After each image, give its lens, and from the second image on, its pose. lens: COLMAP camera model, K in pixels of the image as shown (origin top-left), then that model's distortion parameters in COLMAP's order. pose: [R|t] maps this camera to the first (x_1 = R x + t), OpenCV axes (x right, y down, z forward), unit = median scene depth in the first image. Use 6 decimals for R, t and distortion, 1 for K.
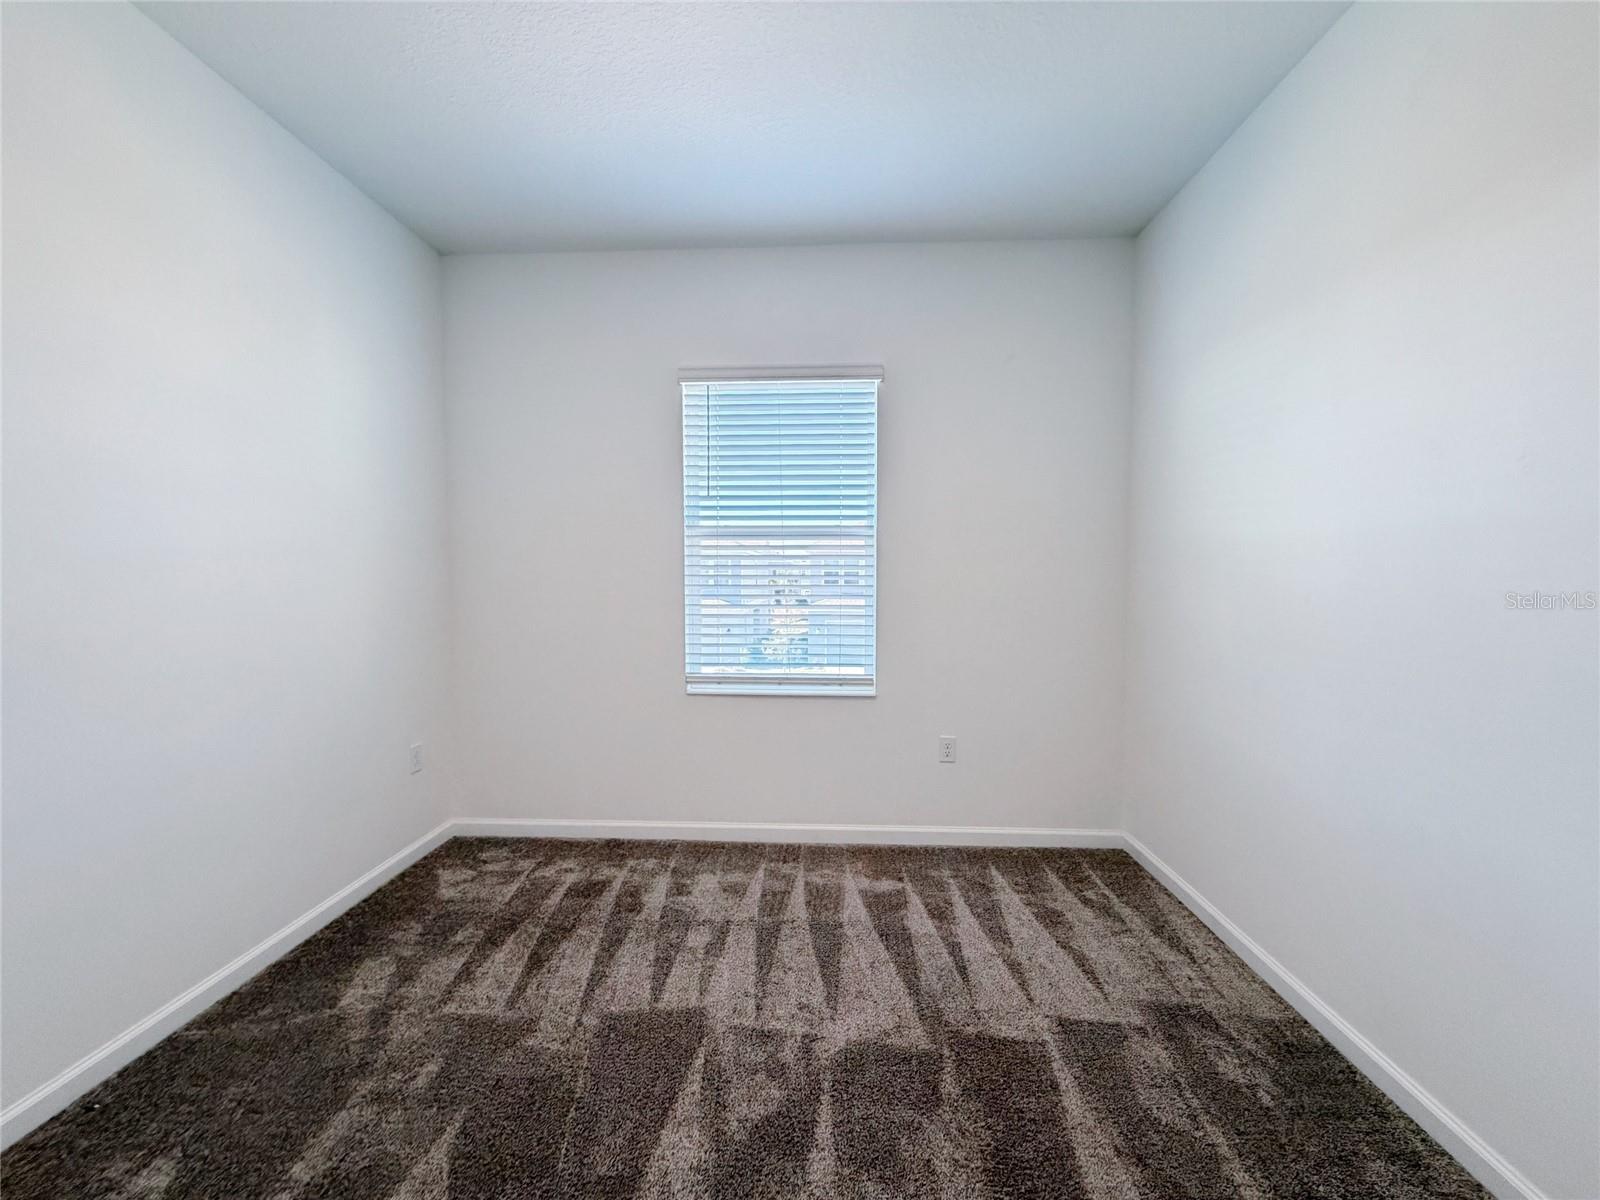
lens RADIAL K [[642.2, 0, 800.1], [0, 642.2, 599.6], [0, 0, 1]] dist [-0.000580, 0.000421]
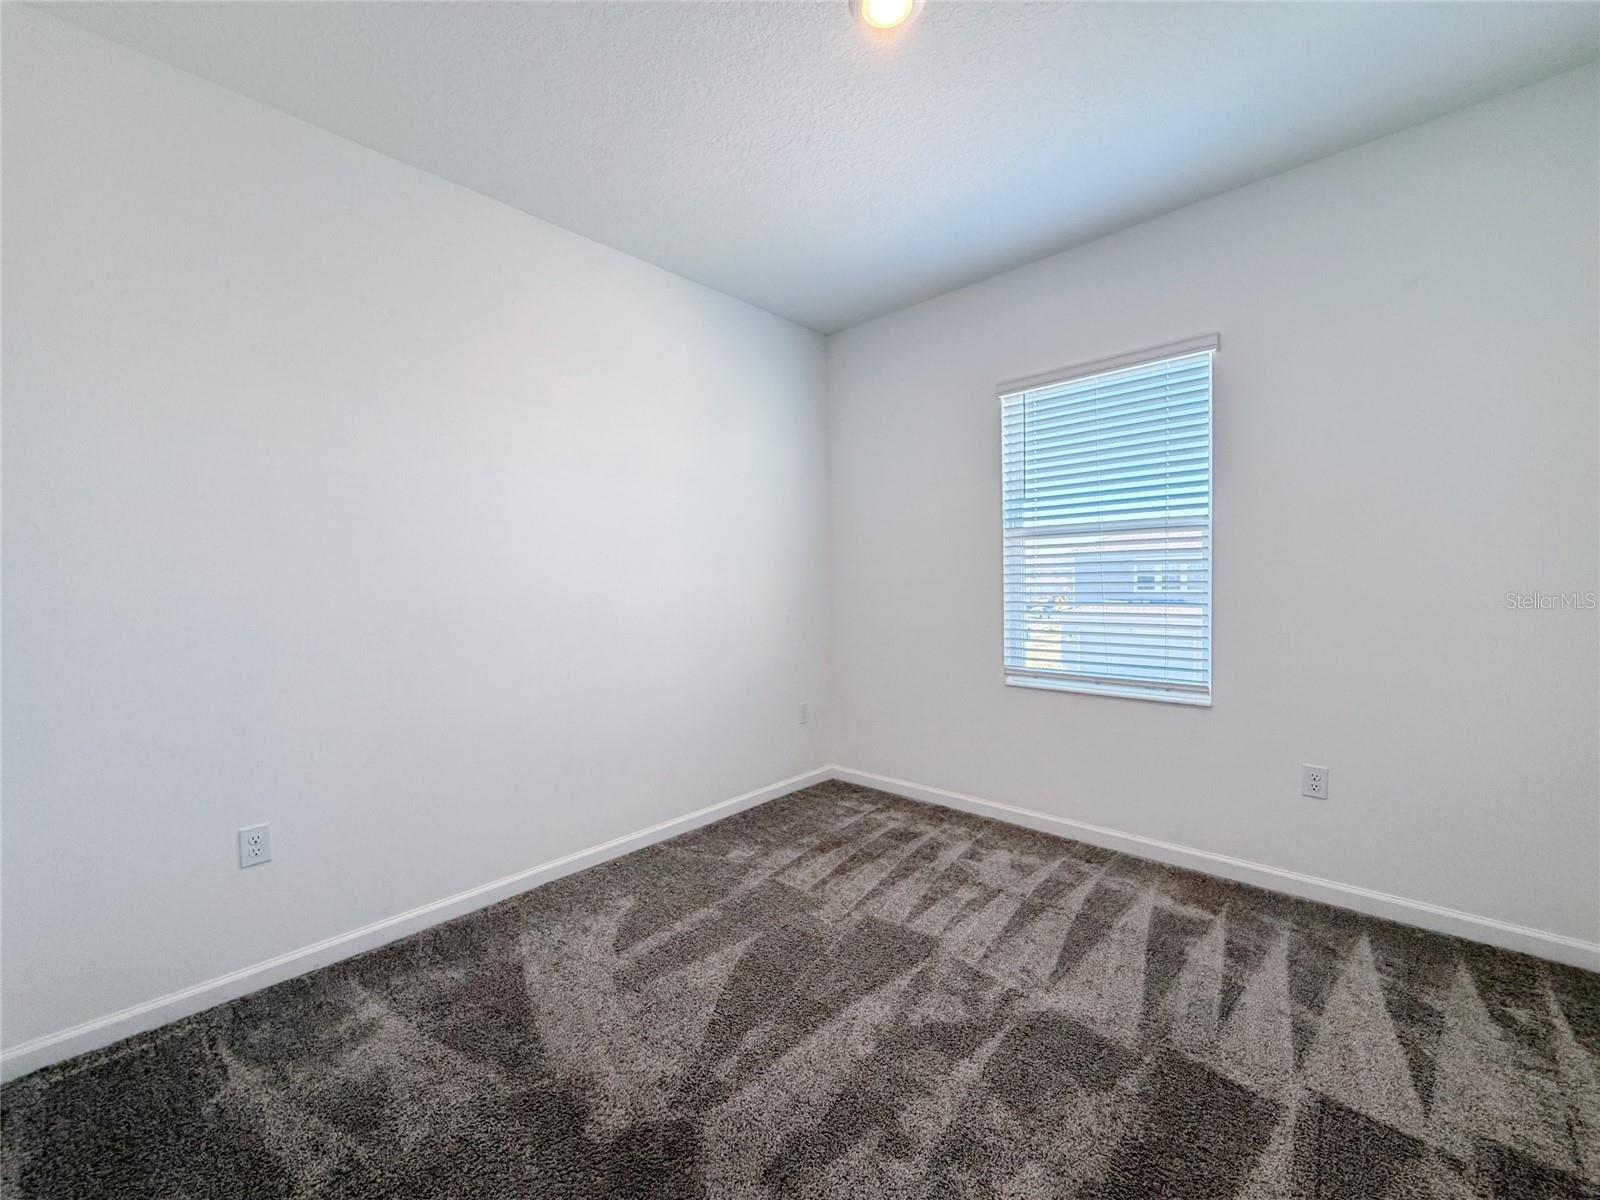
lens RADIAL K [[642.2, 0, 794.8], [0, 642.2, 601.8], [0, 0, 1]] dist [-0.000580, 0.000421]
pose [[0.764384, 0.008295, -0.644707, 0.319837], [-0.010934, 0.999940, -0.000099, 0.015575], [0.644668, 0.007125, 0.764429, -0.062906]]
